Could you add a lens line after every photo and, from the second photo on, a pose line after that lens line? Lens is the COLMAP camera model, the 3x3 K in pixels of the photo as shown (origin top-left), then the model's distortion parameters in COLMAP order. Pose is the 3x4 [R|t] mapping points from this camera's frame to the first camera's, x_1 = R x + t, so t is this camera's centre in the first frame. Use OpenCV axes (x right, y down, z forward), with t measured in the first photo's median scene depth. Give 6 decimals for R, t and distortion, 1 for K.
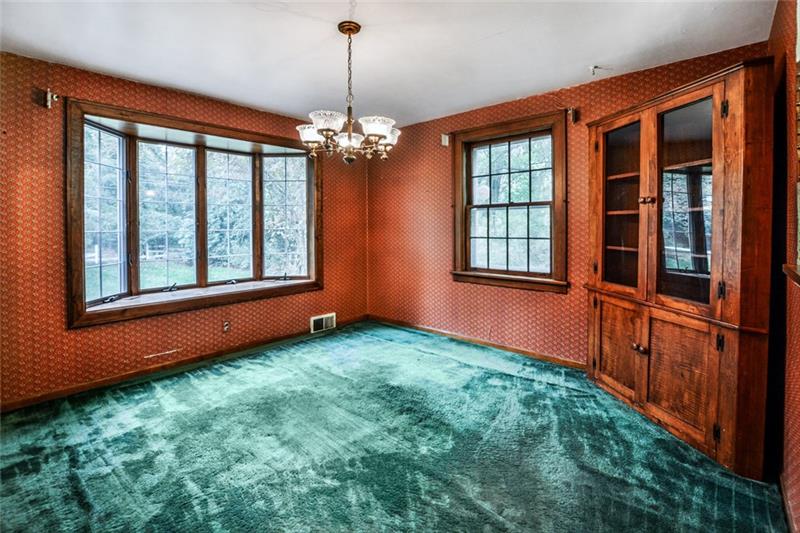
lens RADIAL K [[363.6, 0, 401.4], [0, 363.6, 230.4], [0, 0, 1]] dist [-0.028728, 0.003212]
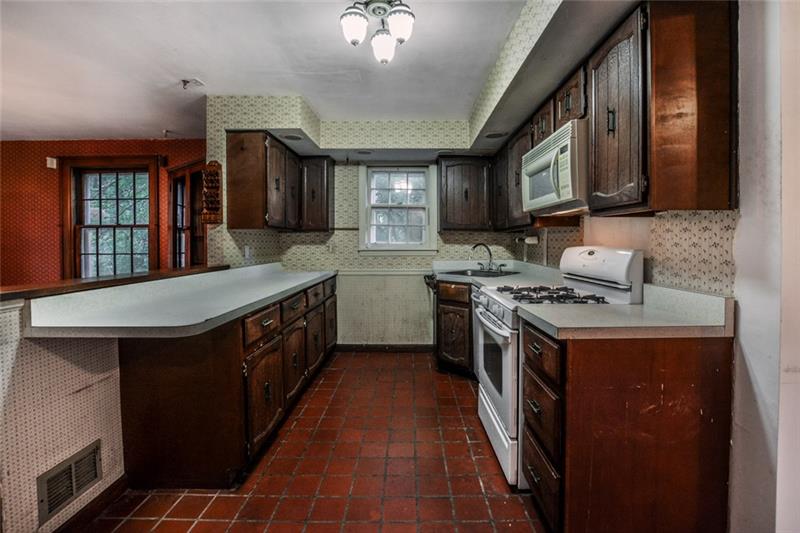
lens RADIAL K [[363.6, 0, 400.0], [0, 363.6, 248.6], [0, 0, 1]] dist [-0.028728, 0.003212]
pose [[0.754368, -0.008345, 0.656398, 0.242927], [0.004051, 0.999959, 0.008057, -0.002805], [-0.656439, -0.003419, 0.754371, -0.527792]]
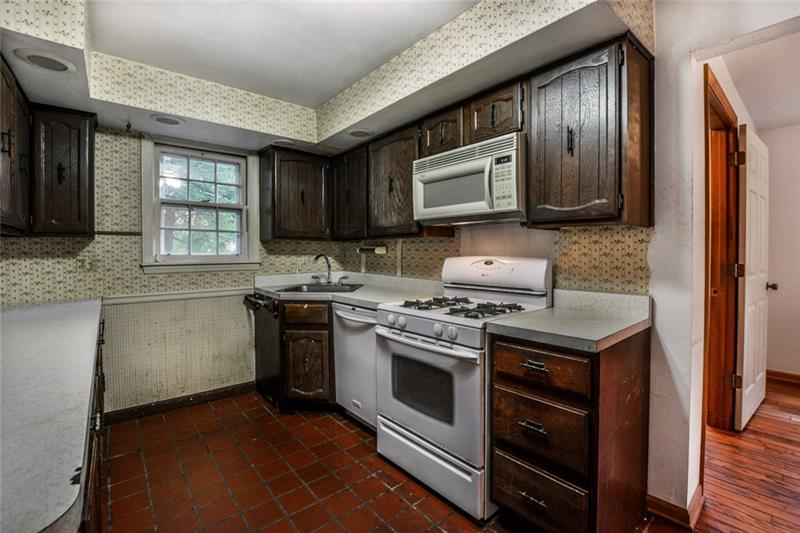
lens RADIAL K [[363.6, 0, 392.4], [0, 363.6, 256.6], [0, 0, 1]] dist [-0.028728, 0.003212]
pose [[0.145186, -0.011368, 0.989339, 0.222726], [0.011983, 0.999881, 0.009731, -0.008477], [-0.989332, 0.010442, 0.145305, -0.202116]]
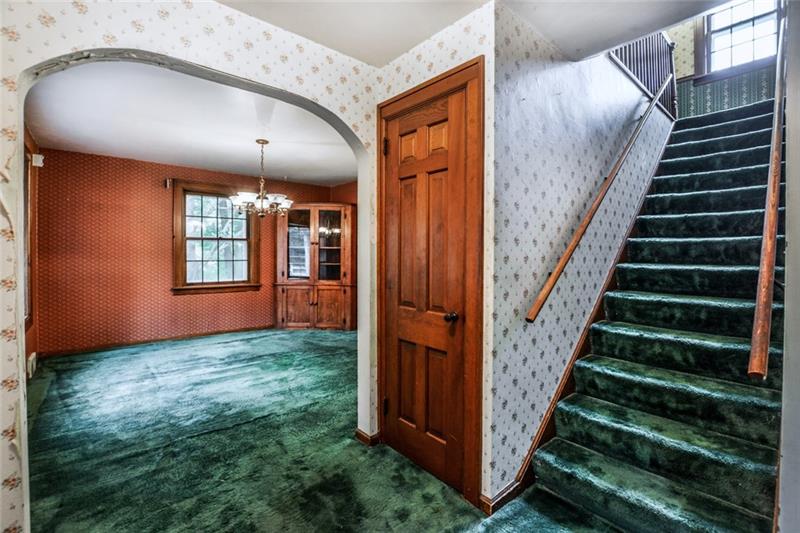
lens RADIAL K [[363.6, 0, 394.1], [0, 363.6, 254.4], [0, 0, 1]] dist [-0.028728, 0.003212]
pose [[0.139387, 0.004225, 0.990229, -1.164408], [0.002174, 0.999987, -0.004573, 0.004030], [-0.990236, 0.002790, 0.139376, 0.068157]]
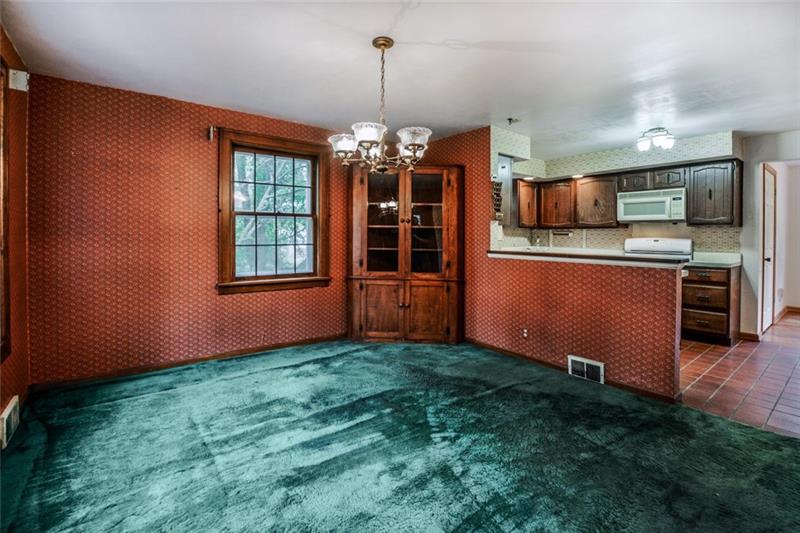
lens RADIAL K [[363.6, 0, 371.0], [0, 363.6, 237.6], [0, 0, 1]] dist [-0.028728, 0.003212]
pose [[0.218776, 0.000541, 0.975775, -0.742195], [-0.000449, 1.000000, -0.000454, -0.000188], [-0.975775, -0.000338, 0.218776, 0.519002]]
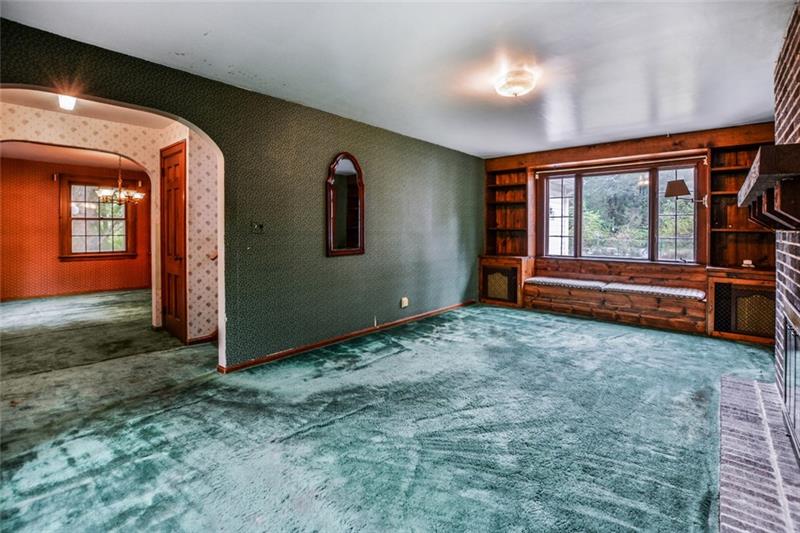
lens RADIAL K [[363.6, 0, 386.8], [0, 363.6, 231.4], [0, 0, 1]] dist [-0.028728, 0.003212]
pose [[-0.000131, 0.003578, 0.999994, -1.751519], [0.006625, 0.999972, -0.003577, 0.016938], [-0.999978, 0.006625, -0.000154, -0.595619]]
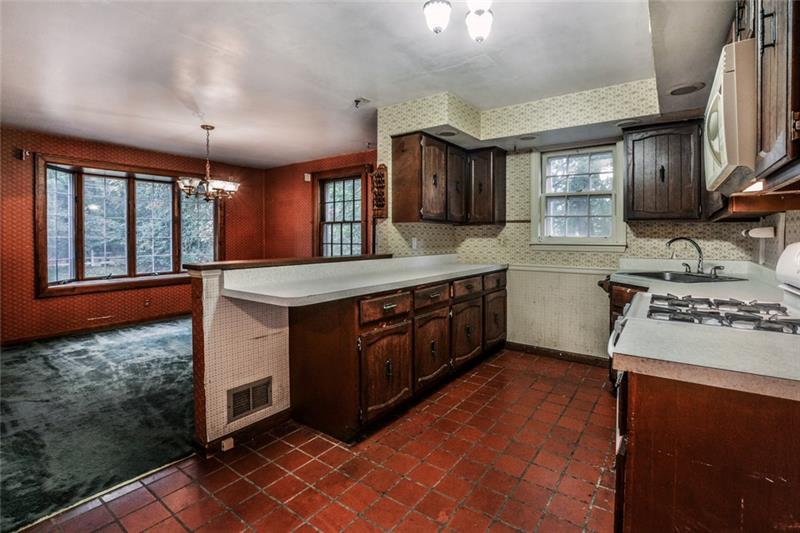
lens RADIAL K [[363.6, 0, 408.1], [0, 363.6, 241.6], [0, 0, 1]] dist [-0.028728, 0.003212]
pose [[0.994185, 0.006816, 0.107470, 0.433704], [-0.007431, 0.999958, 0.005322, 0.001620], [-0.107430, -0.006090, 0.994194, -0.595695]]
